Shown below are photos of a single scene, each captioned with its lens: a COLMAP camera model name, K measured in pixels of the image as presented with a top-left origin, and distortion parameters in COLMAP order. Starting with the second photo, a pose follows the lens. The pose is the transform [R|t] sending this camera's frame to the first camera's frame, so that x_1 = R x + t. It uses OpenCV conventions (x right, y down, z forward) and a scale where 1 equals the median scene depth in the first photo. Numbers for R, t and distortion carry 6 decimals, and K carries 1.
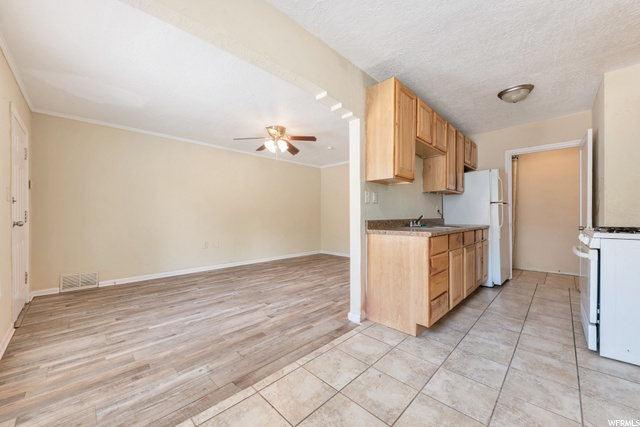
lens RADIAL K [[244.8, 0, 323.3], [0, 244.8, 215.7], [0, 0, 1]] dist [0.000776, -0.000906]
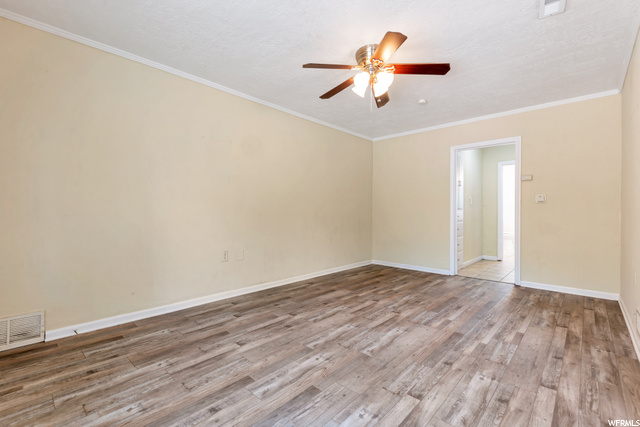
lens RADIAL K [[285.0, 0, 315.5], [0, 285.0, 211.2], [0, 0, 1]] dist [0.005849, -0.000869]
pose [[0.999819, 0.004265, 0.018515, -0.437826], [-0.004314, 0.999987, 0.002592, 0.006483], [-0.018503, -0.002672, 0.999825, 0.468468]]
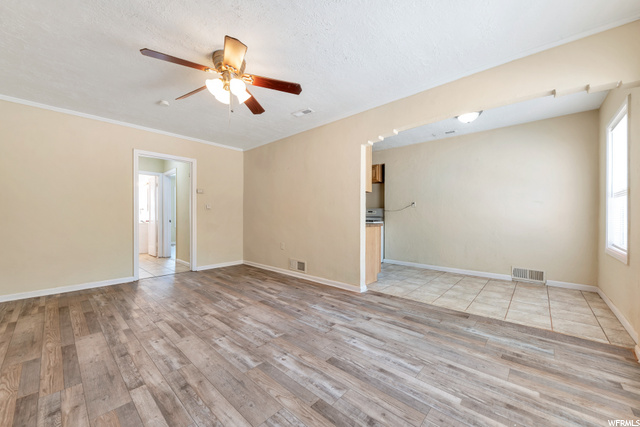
lens RADIAL K [[244.8, 0, 321.9], [0, 244.8, 215.6], [0, 0, 1]] dist [0.000776, -0.000906]
pose [[-0.049241, -0.000687, 0.998787, -1.030024], [-0.000958, 0.999999, 0.000641, 0.007585], [-0.998786, -0.000925, -0.049241, 1.091473]]
